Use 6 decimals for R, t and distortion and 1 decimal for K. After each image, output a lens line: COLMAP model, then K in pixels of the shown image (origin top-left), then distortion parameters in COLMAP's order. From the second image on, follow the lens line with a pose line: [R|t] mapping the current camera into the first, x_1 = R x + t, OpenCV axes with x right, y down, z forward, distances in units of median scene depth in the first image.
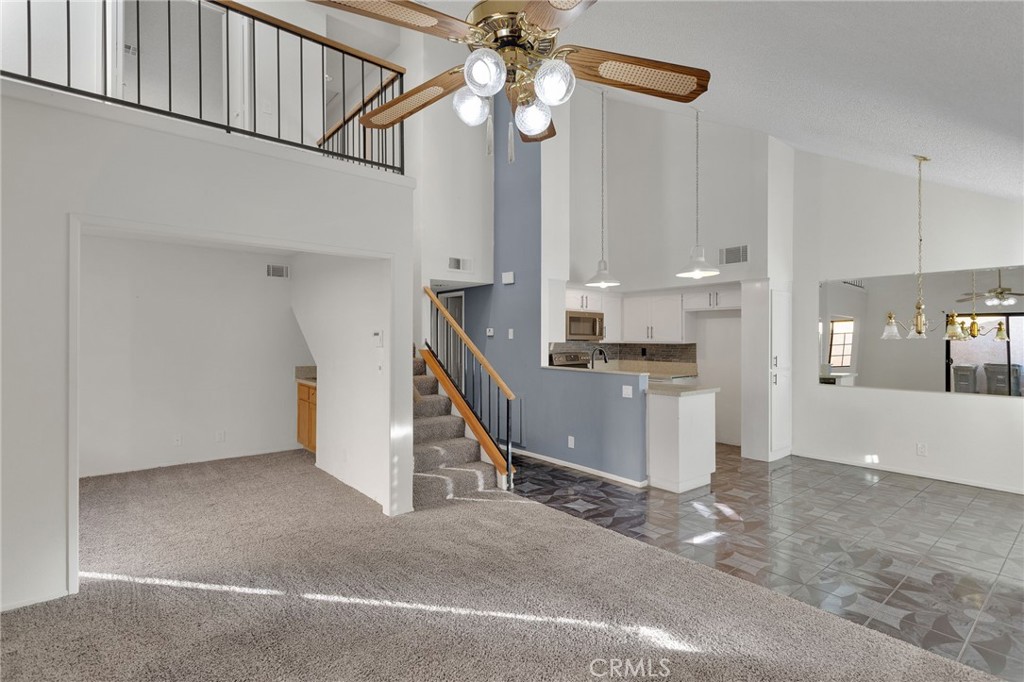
lens RADIAL K [[491.4, 0, 513.8], [0, 491.4, 338.5], [0, 0, 1]] dist [0.001726, -0.001849]
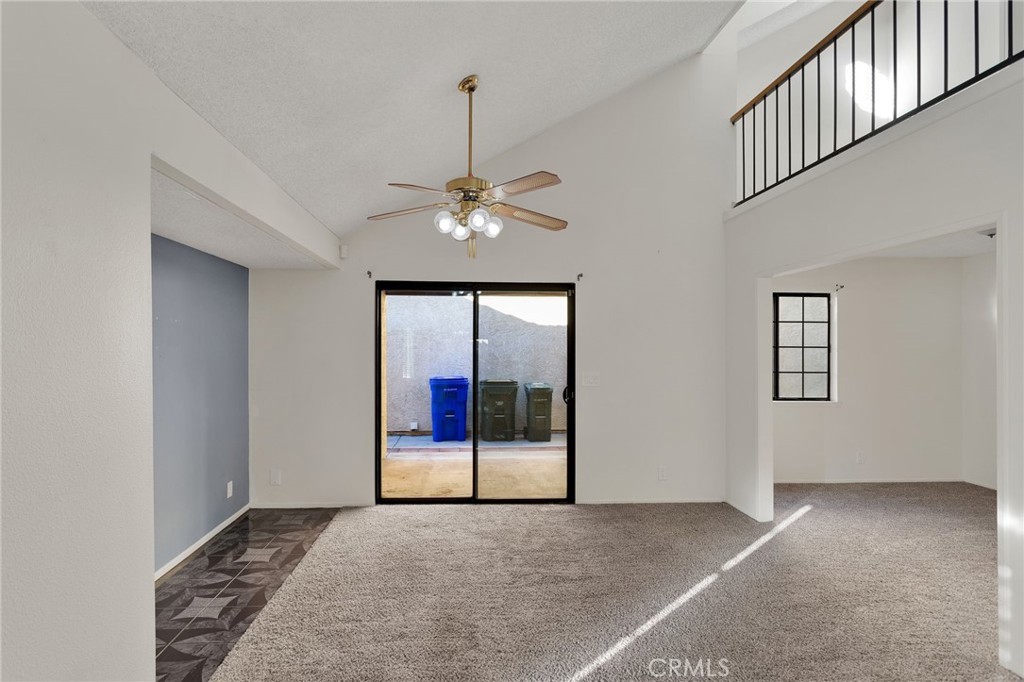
lens RADIAL K [[491.4, 0, 483.2], [0, 491.4, 345.5], [0, 0, 1]] dist [0.001726, -0.001849]
pose [[-0.610621, -0.008651, -0.791876, 0.336348], [-0.001440, 0.999951, -0.009813, -0.003606], [0.791922, -0.004852, -0.610603, 0.504101]]
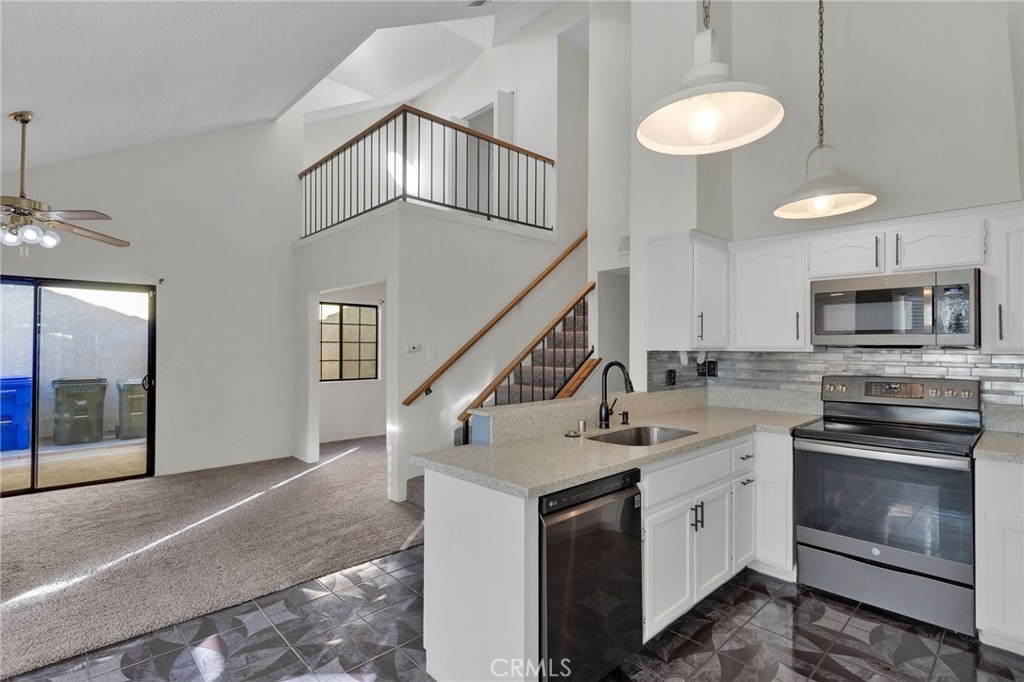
lens RADIAL K [[491.4, 0, 515.4], [0, 491.4, 339.7], [0, 0, 1]] dist [0.001726, -0.001849]
pose [[0.071049, -0.016873, -0.997330, 0.548050], [0.002575, 0.999857, -0.016733, 0.004350], [0.997469, -0.001379, 0.071082, 0.709157]]
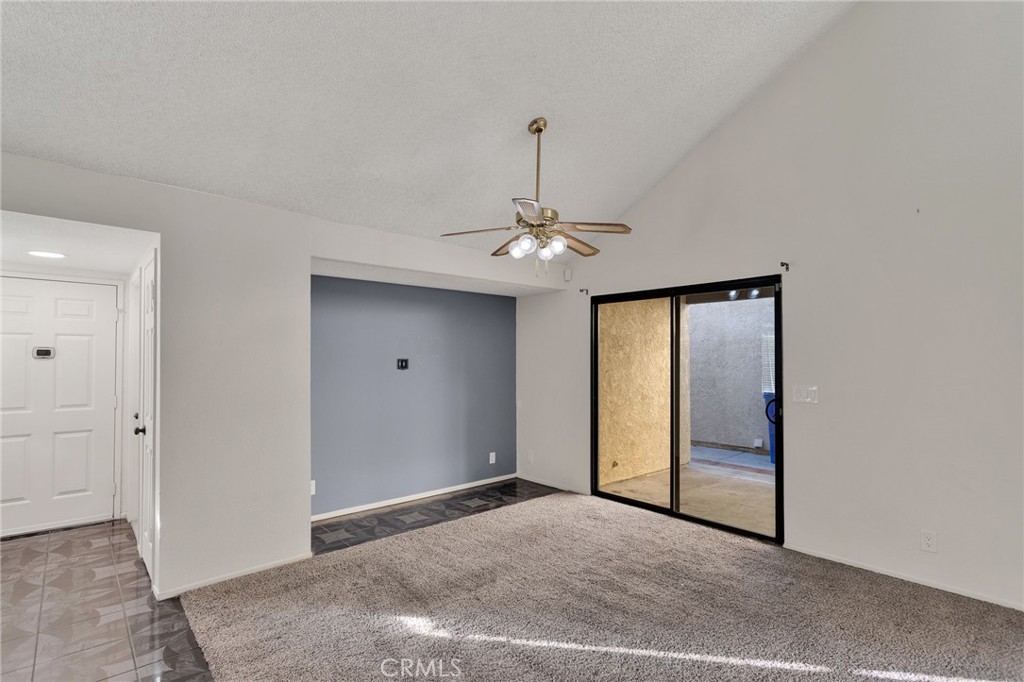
lens RADIAL K [[491.4, 0, 510.6], [0, 491.4, 351.0], [0, 0, 1]] dist [0.001726, -0.001849]
pose [[-0.999524, -0.004833, -0.030474, 0.039556], [-0.004260, 0.999814, -0.018822, 0.000909], [0.030559, -0.018683, -0.999358, 0.731964]]
